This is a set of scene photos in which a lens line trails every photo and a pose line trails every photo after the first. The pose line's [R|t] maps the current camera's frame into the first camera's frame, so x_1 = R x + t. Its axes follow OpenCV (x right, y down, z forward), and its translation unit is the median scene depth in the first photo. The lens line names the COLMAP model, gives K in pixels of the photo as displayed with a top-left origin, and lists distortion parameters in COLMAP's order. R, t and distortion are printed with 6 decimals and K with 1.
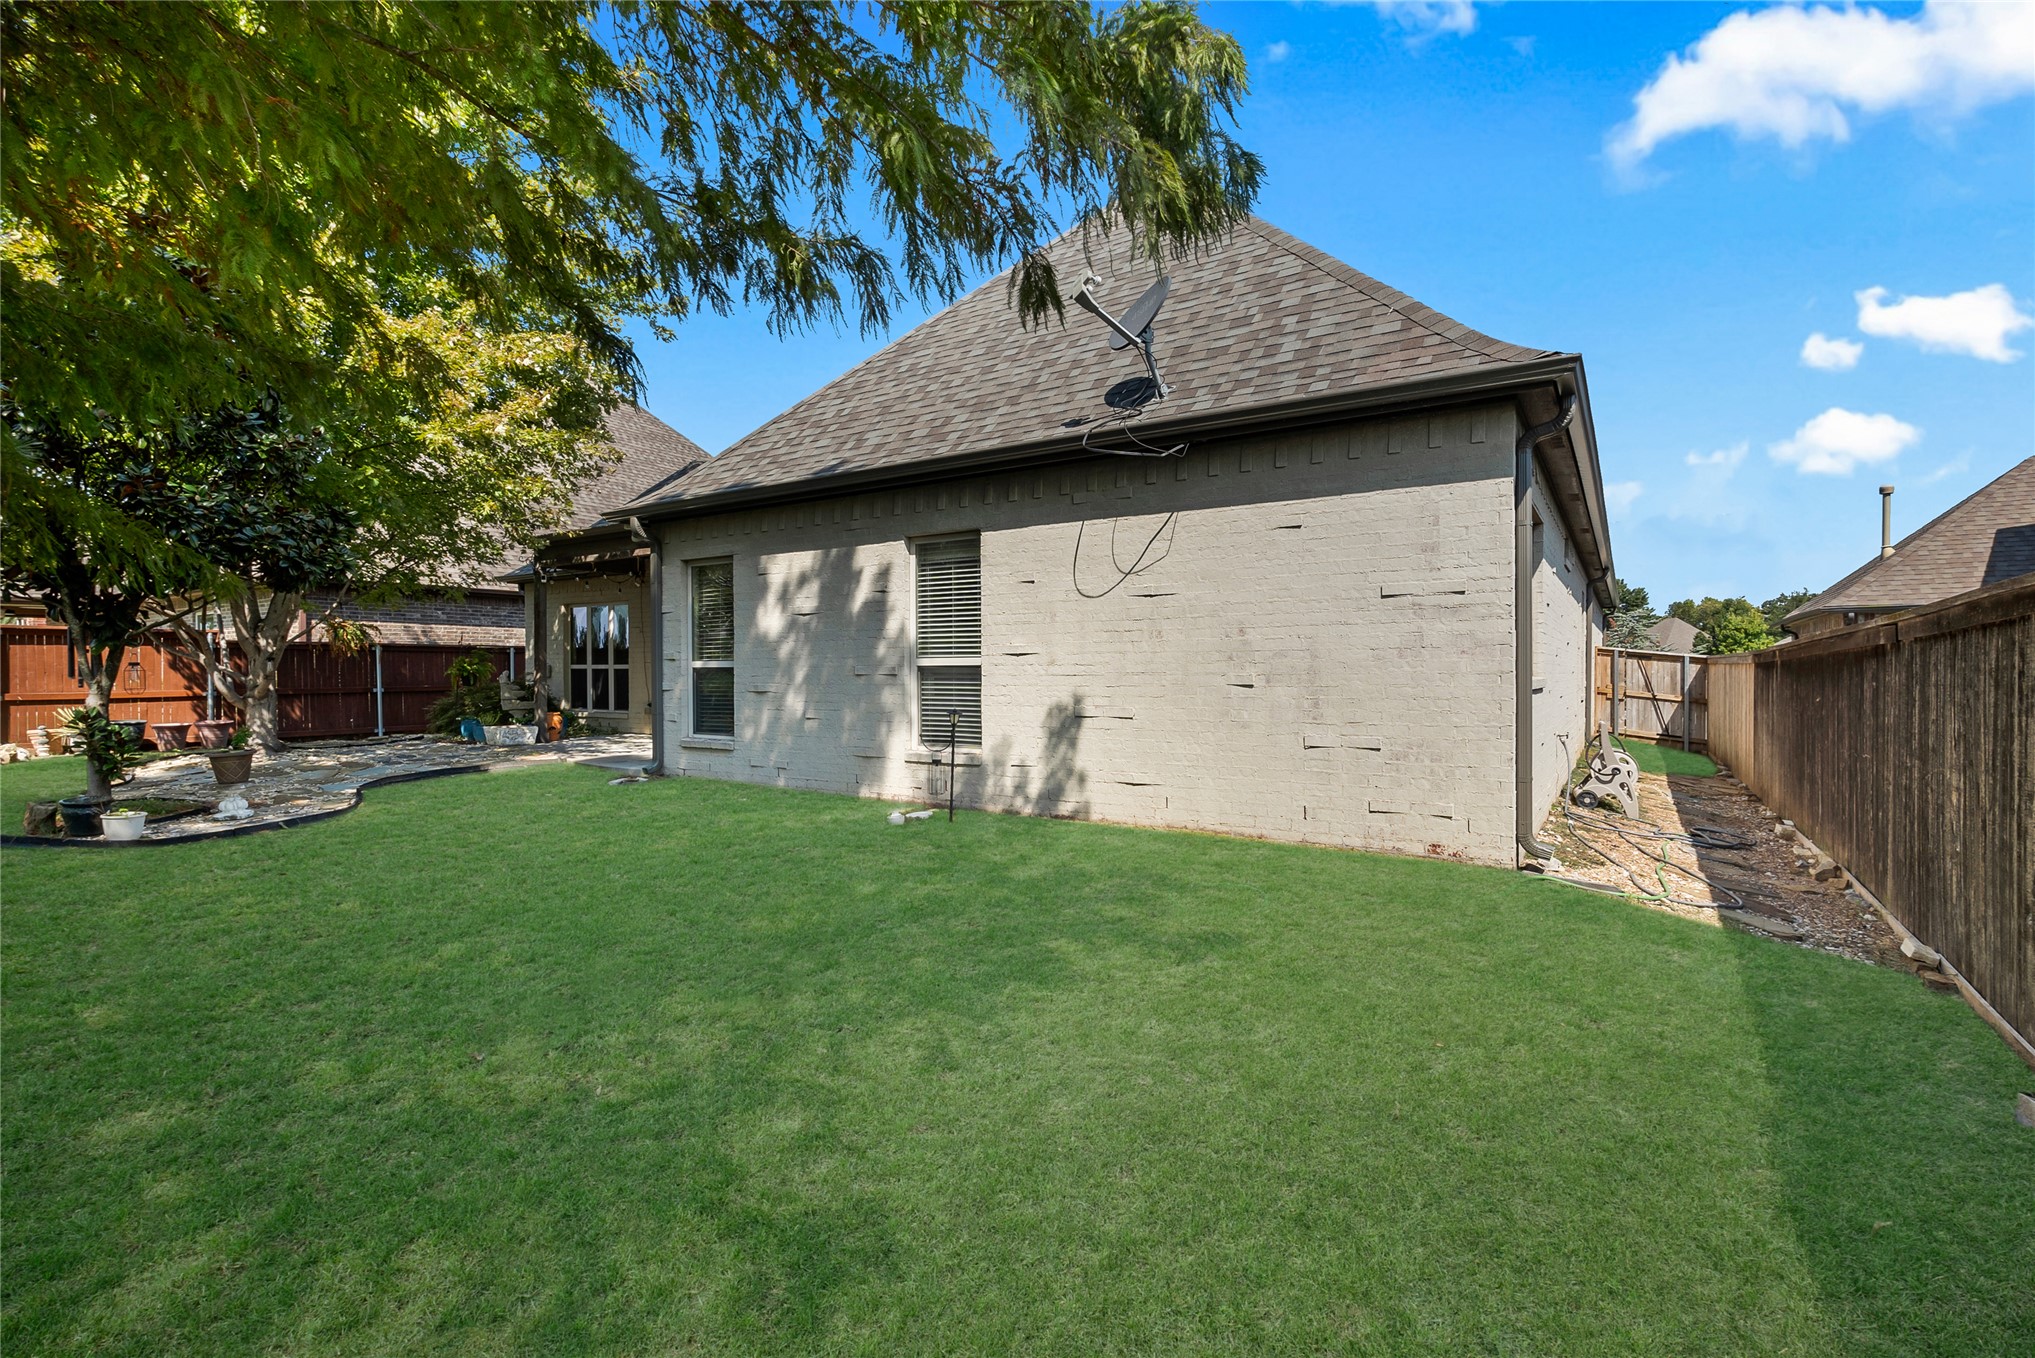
lens RADIAL K [[939.6, 0, 1007.3], [0, 939.6, 682.3], [0, 0, 1]] dist [0.001712, -0.001672]
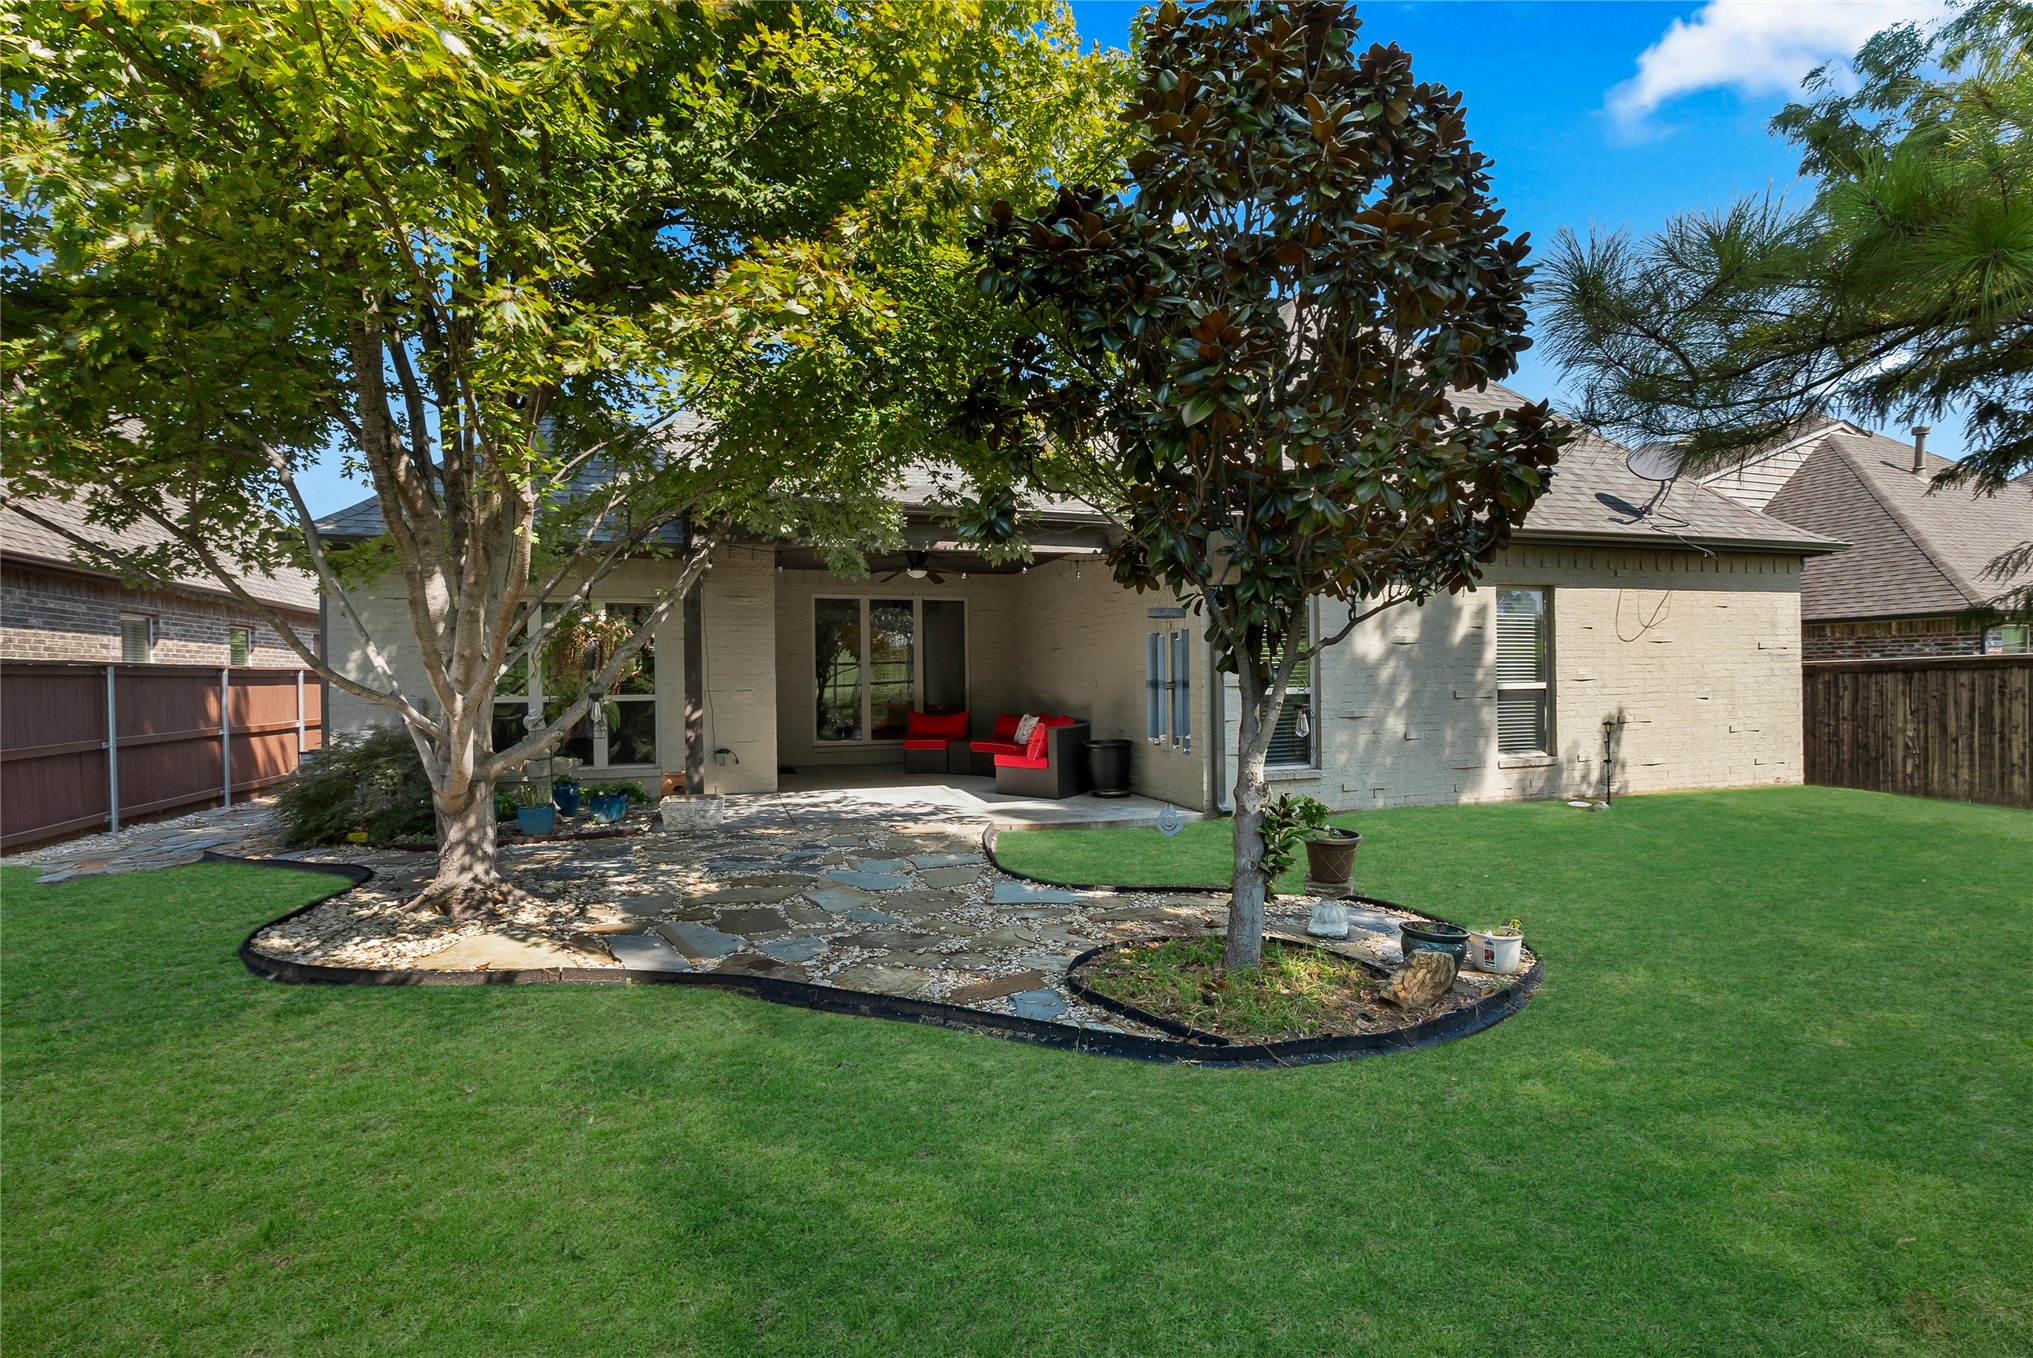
lens RADIAL K [[938.7, 0, 1020.4], [0, 938.7, 684.1], [0, 0, 1]] dist [0.001712, -0.001672]
pose [[0.616291, -0.002565, 0.787514, -1.480874], [0.022343, 0.999649, -0.014229, -0.021079], [-0.787201, 0.026365, 0.616133, 0.754321]]
